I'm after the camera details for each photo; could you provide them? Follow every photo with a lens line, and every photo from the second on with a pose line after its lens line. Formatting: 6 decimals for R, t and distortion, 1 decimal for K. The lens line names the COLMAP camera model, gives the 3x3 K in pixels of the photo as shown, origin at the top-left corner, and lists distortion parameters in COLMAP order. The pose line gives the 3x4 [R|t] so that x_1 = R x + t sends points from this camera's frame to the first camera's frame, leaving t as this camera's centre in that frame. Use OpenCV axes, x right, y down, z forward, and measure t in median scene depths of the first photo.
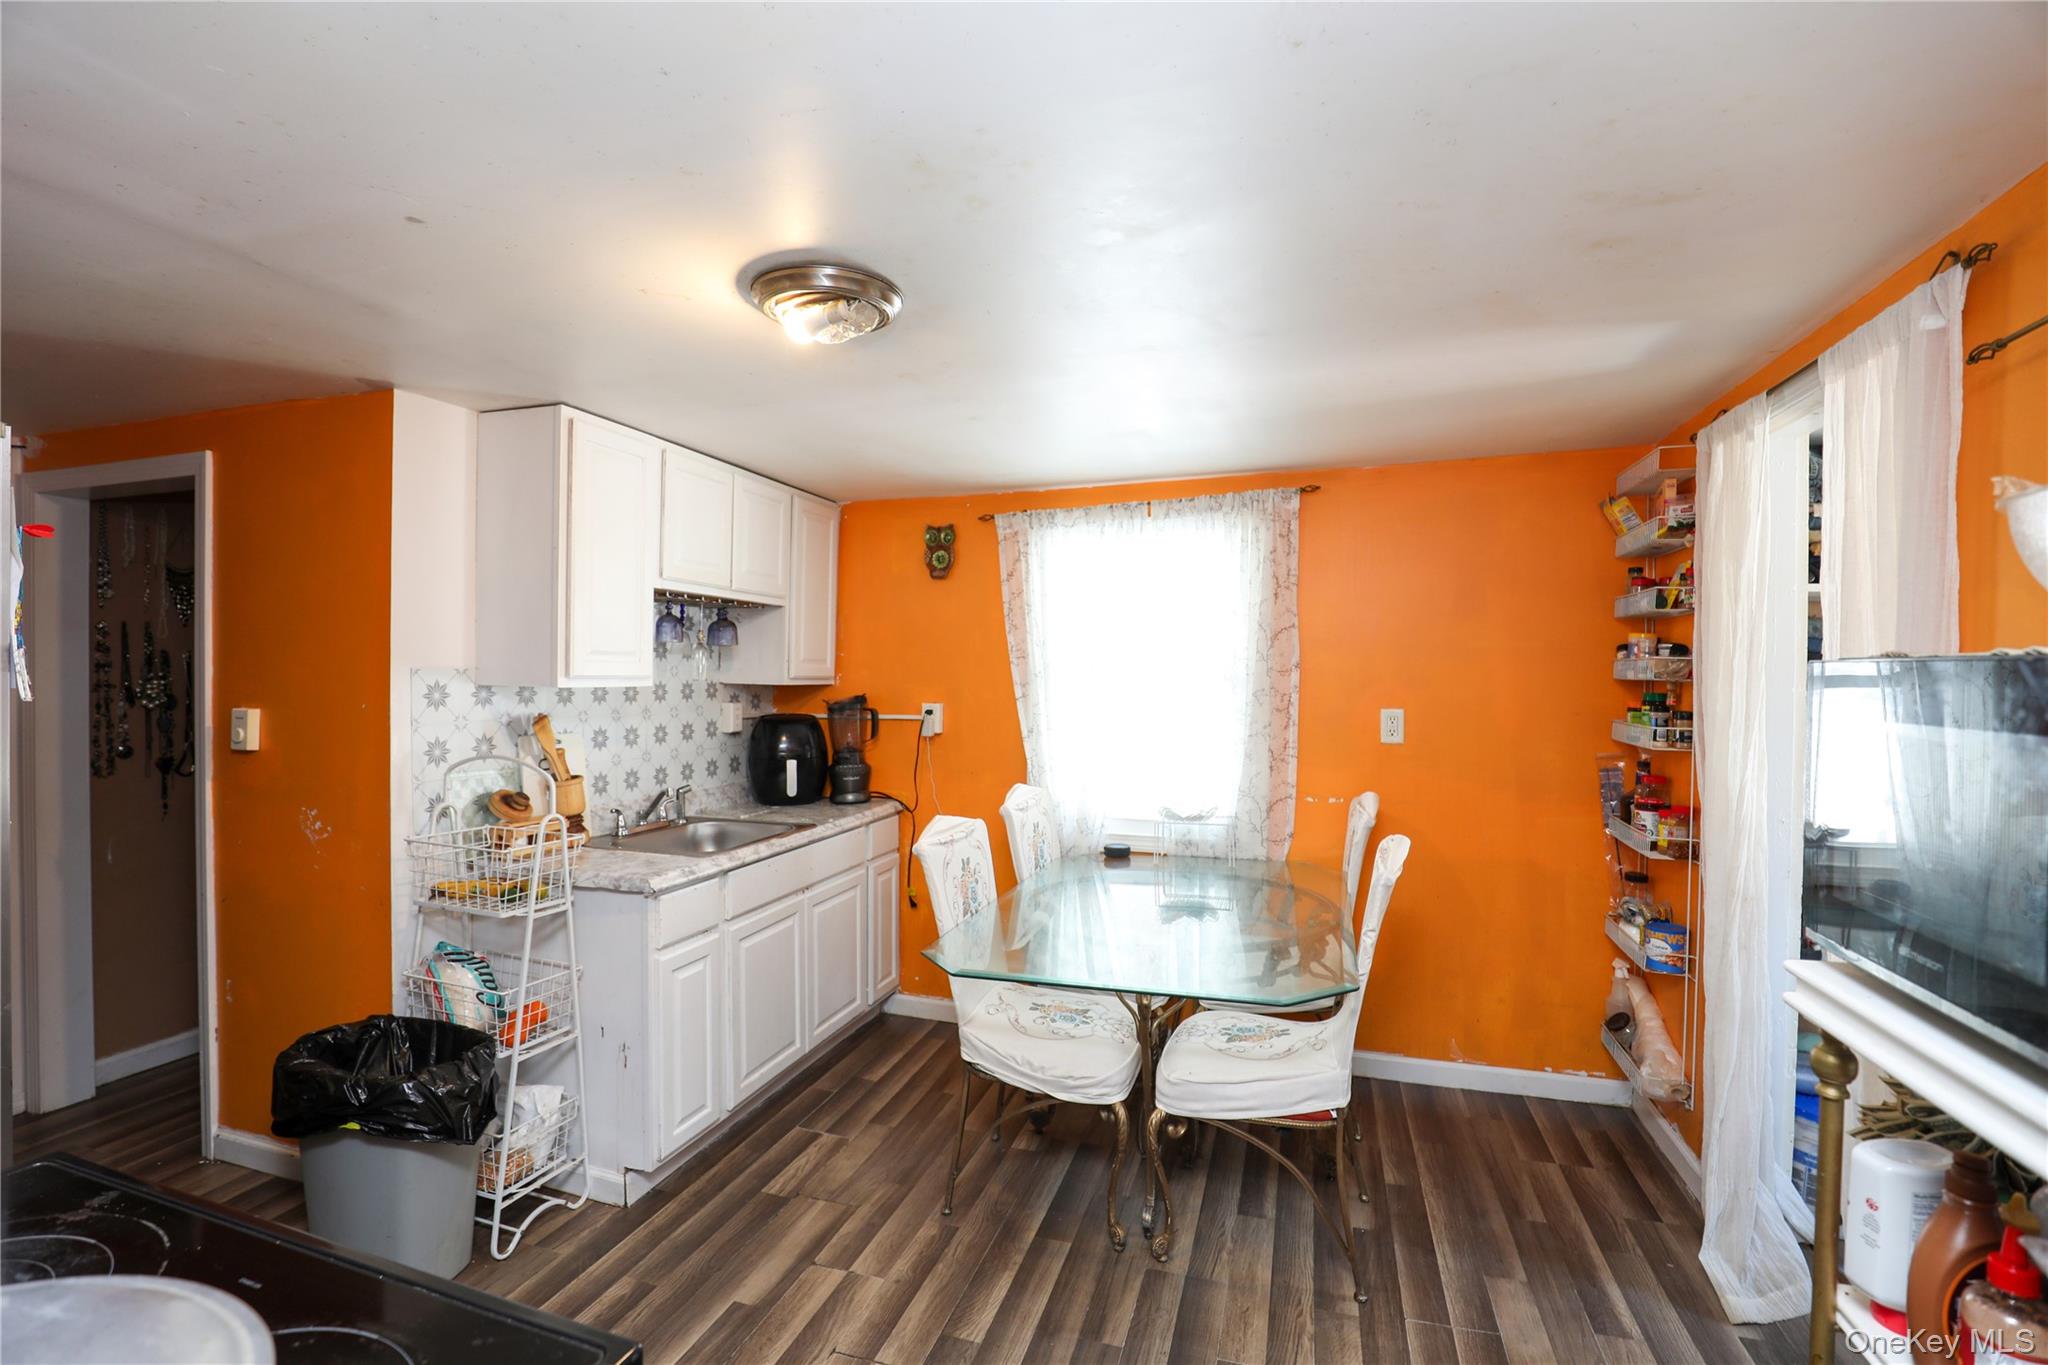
lens RADIAL K [[938.9, 0, 1006.3], [0, 938.9, 687.8], [0, 0, 1]] dist [-0.037808, 0.008907]
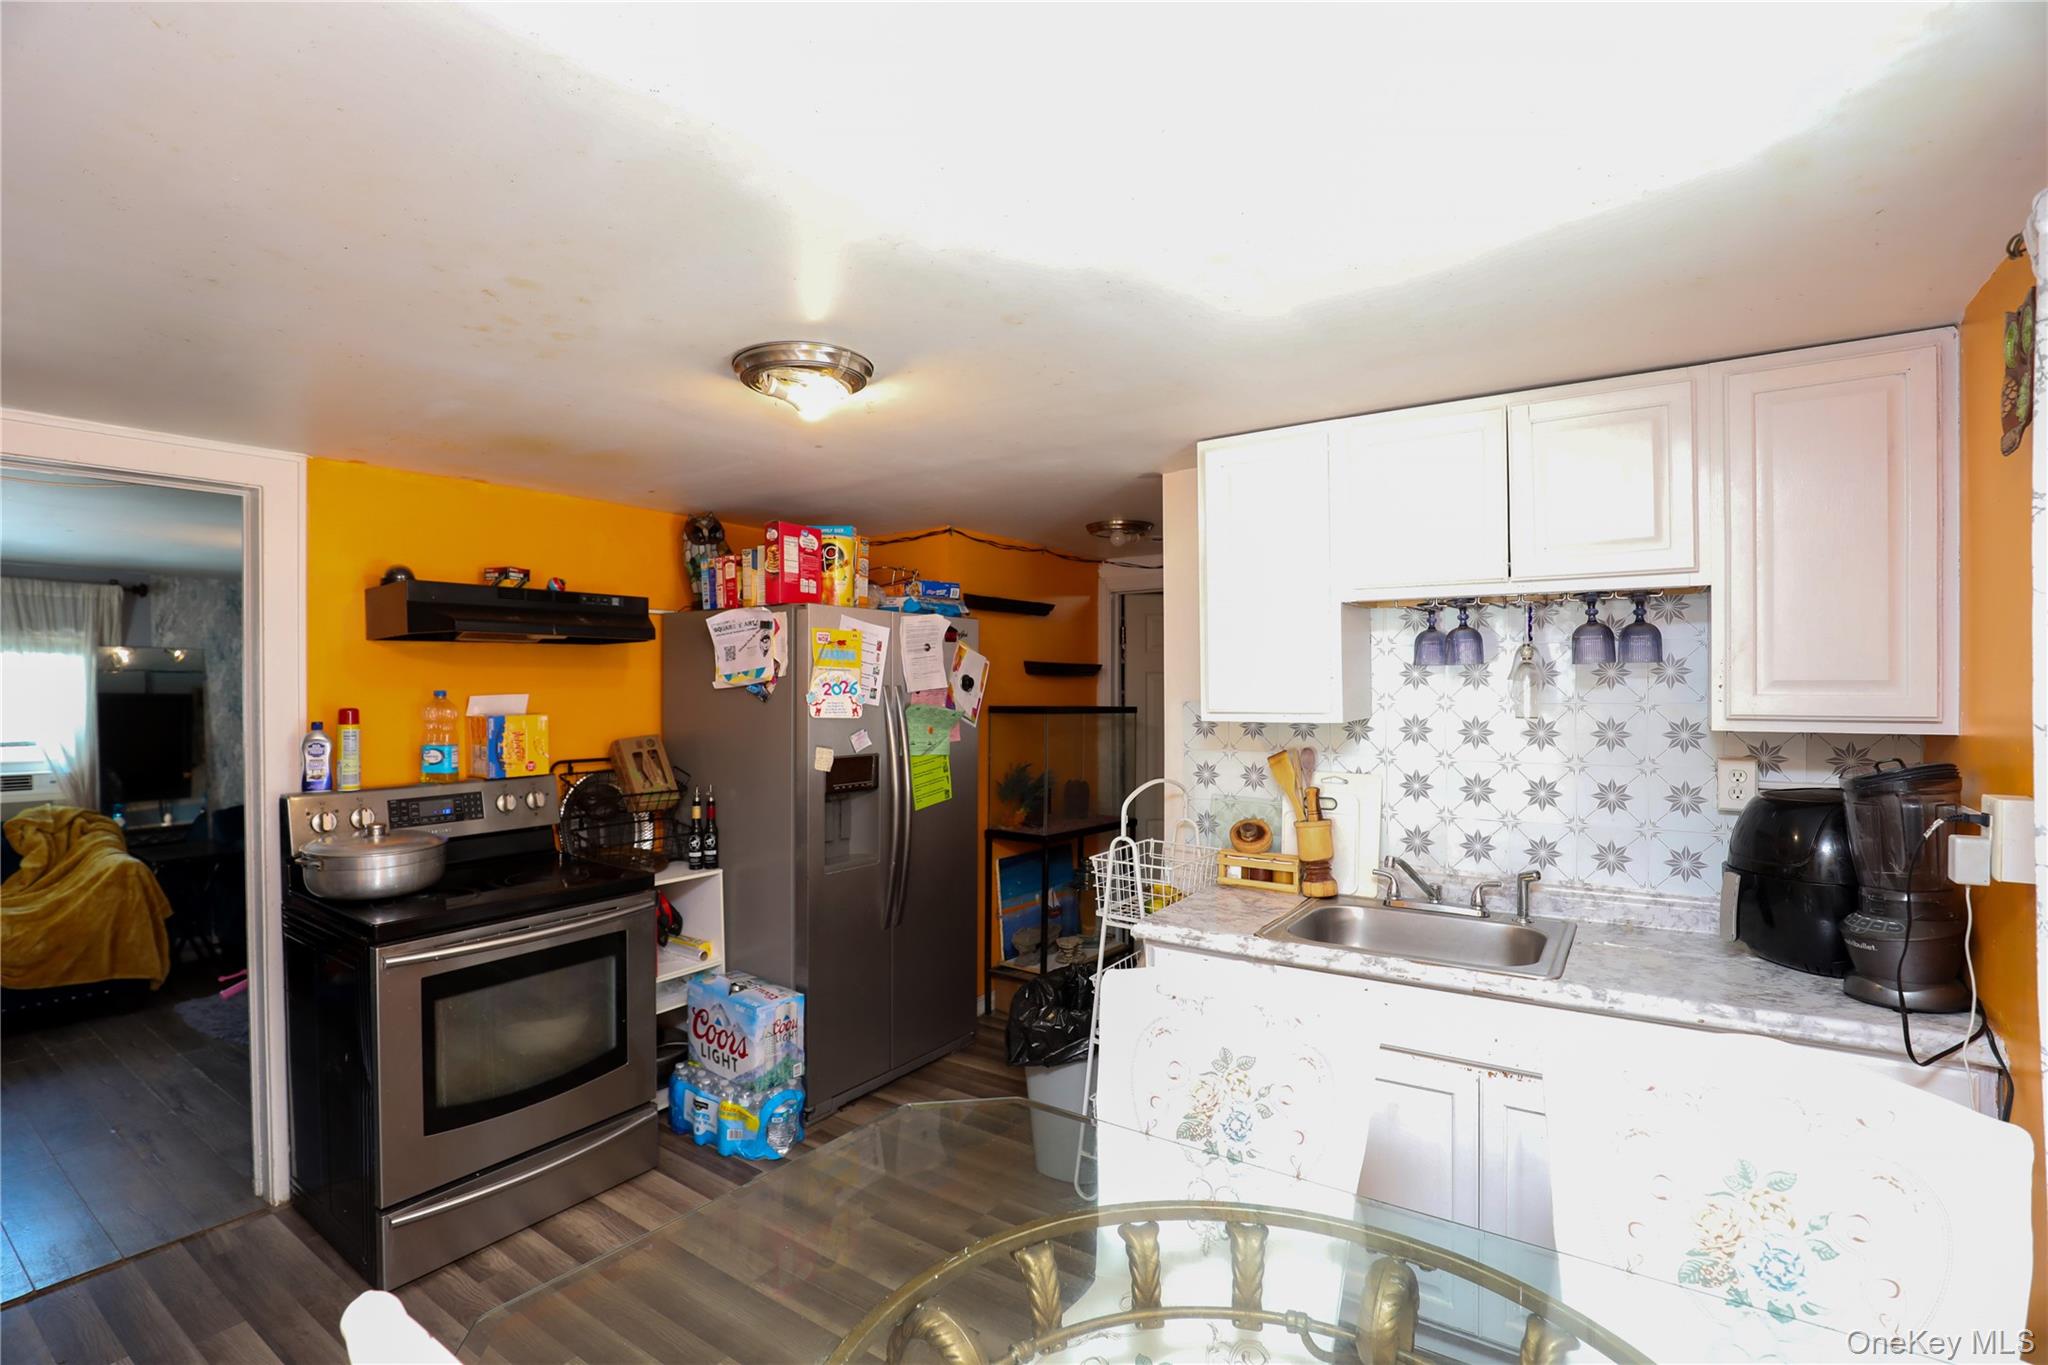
lens RADIAL K [[938.9, 0, 1006.3], [0, 938.9, 687.8], [0, 0, 1]] dist [-0.037808, 0.008907]
pose [[-0.300657, -0.005565, -0.953716, 0.418753], [-0.013499, 0.999908, -0.001579, -0.023170], [0.953637, 0.012399, -0.300704, 0.833161]]
